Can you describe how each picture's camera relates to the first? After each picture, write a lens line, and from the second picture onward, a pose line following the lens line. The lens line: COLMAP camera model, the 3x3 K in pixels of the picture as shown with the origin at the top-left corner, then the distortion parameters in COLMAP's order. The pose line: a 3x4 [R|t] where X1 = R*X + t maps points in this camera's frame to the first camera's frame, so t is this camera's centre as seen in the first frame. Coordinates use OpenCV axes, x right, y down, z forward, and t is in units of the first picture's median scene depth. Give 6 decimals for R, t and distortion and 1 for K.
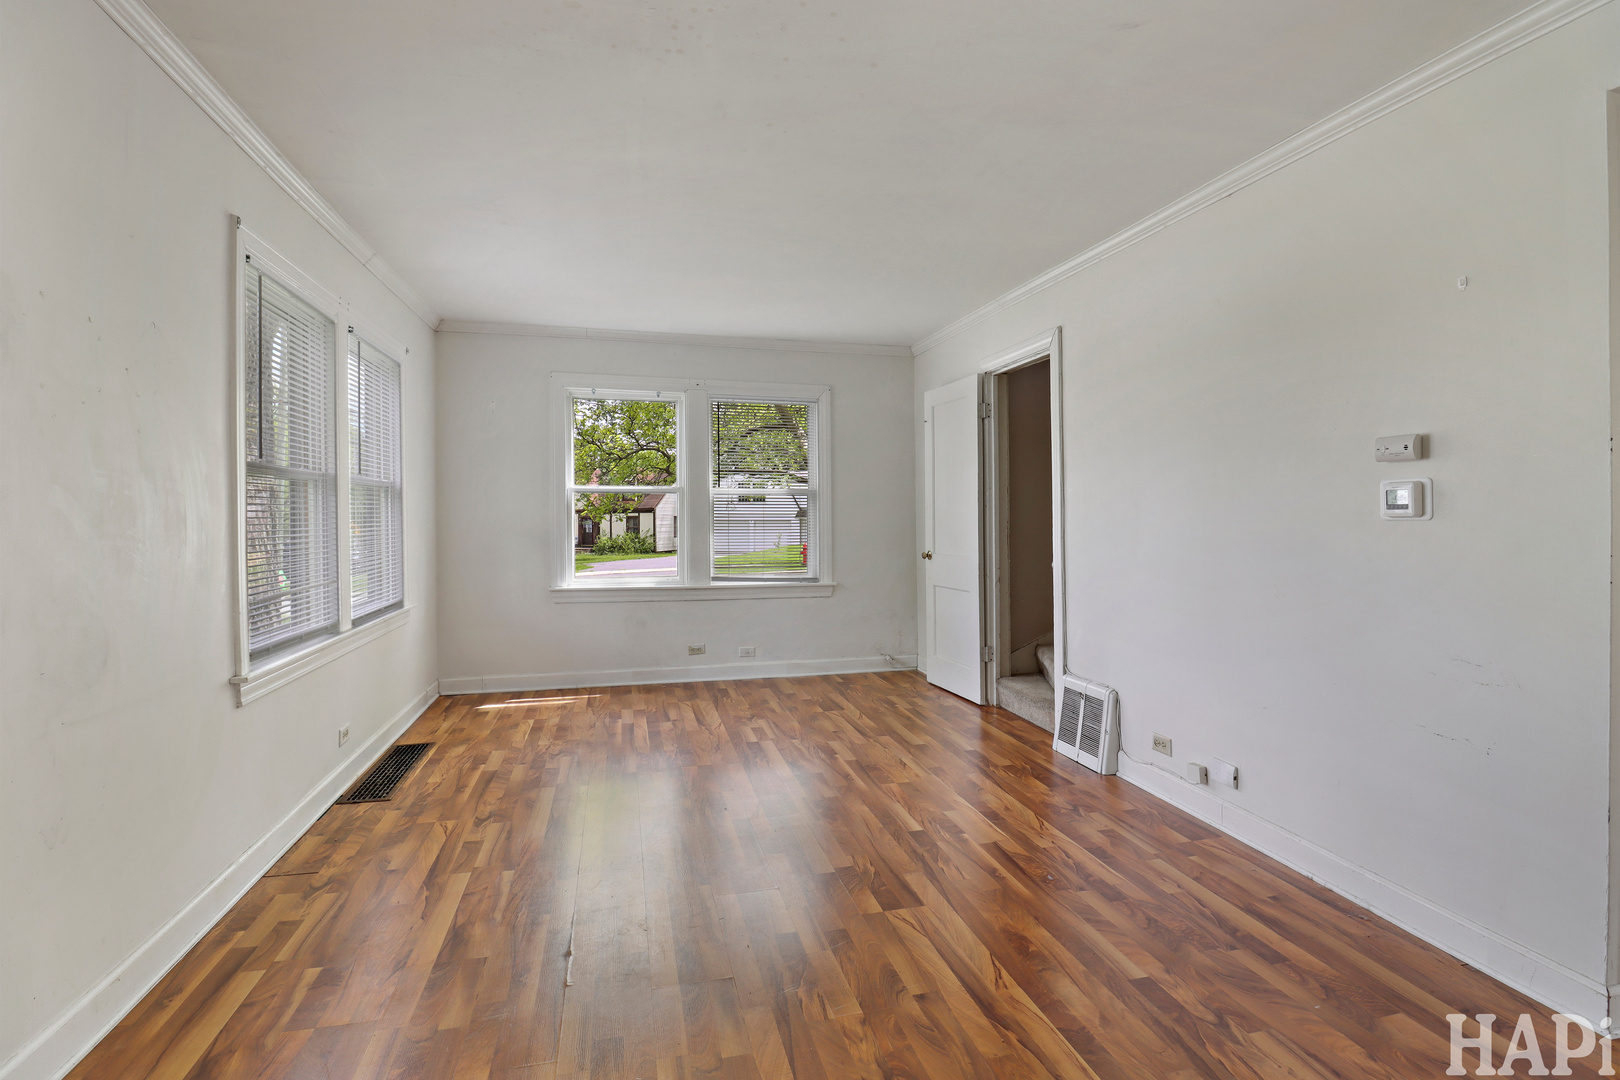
lens RADIAL K [[779.5, 0, 800.7], [0, 779.5, 516.6], [0, 0, 1]] dist [0.030470, -0.000860]
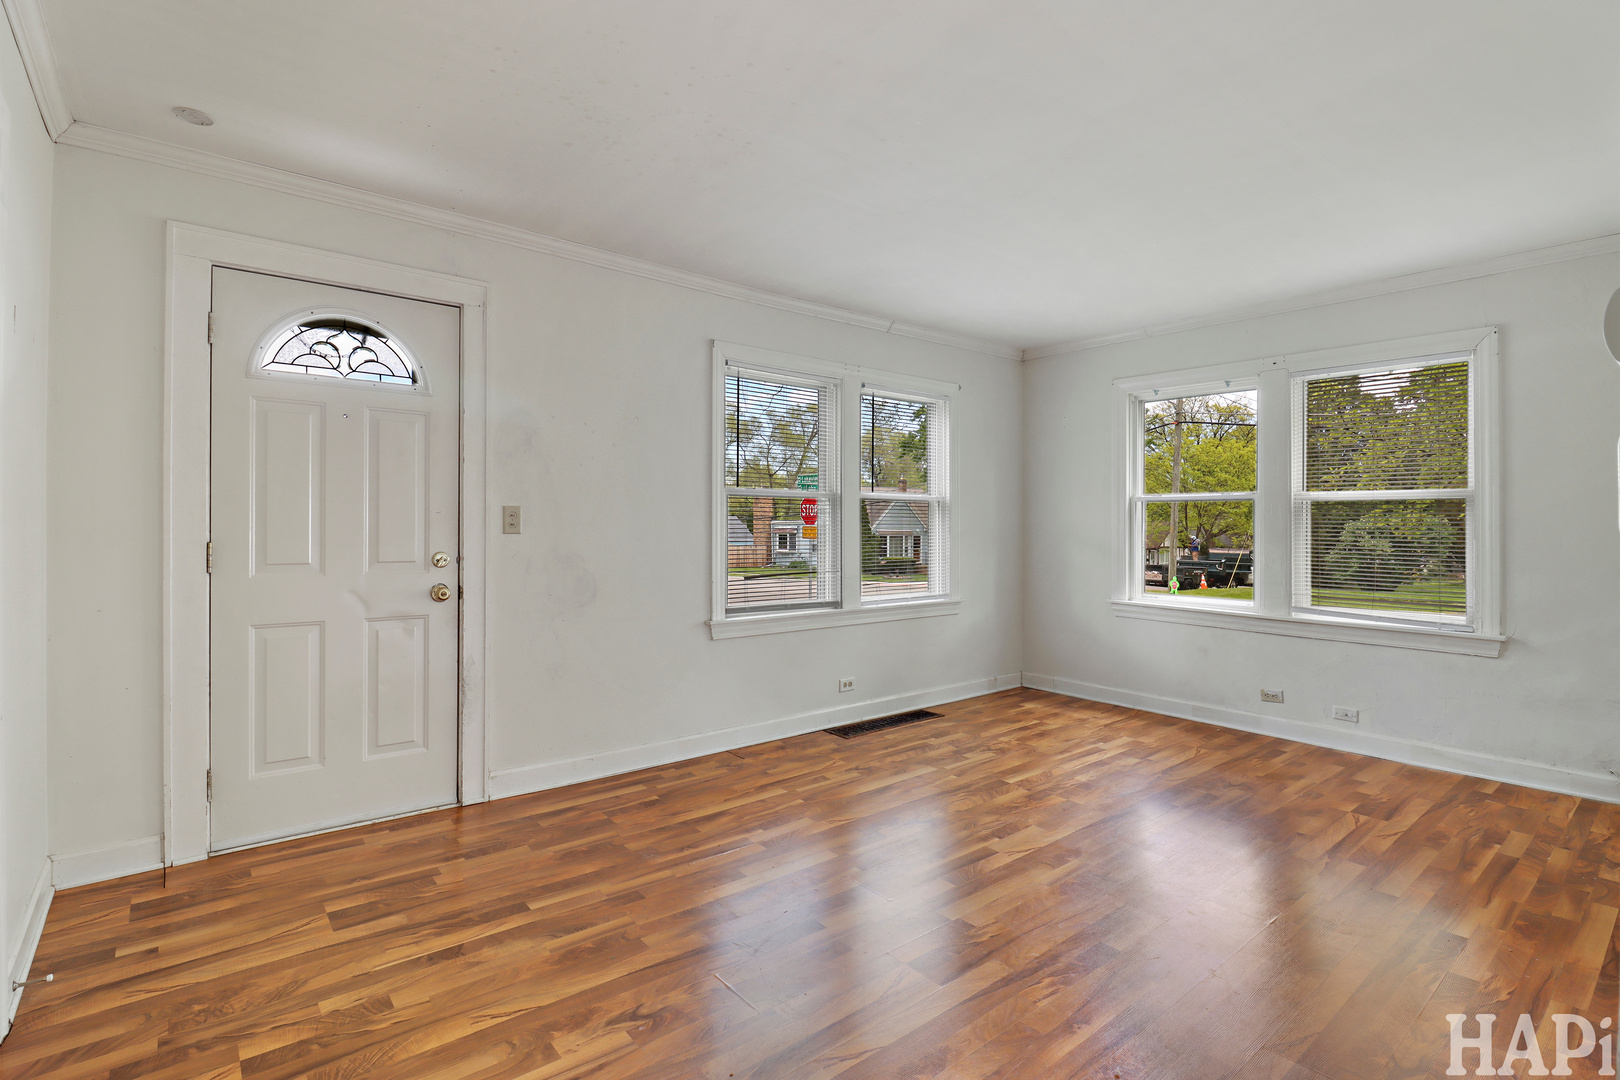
lens RADIAL K [[779.5, 0, 800.7], [0, 779.5, 516.6], [0, 0, 1]] dist [0.030470, -0.000860]
pose [[0.443848, -0.004126, -0.896093, 0.654018], [-0.011243, 0.999885, -0.010173, 0.001826], [0.896031, 0.014590, 0.443751, 0.363562]]
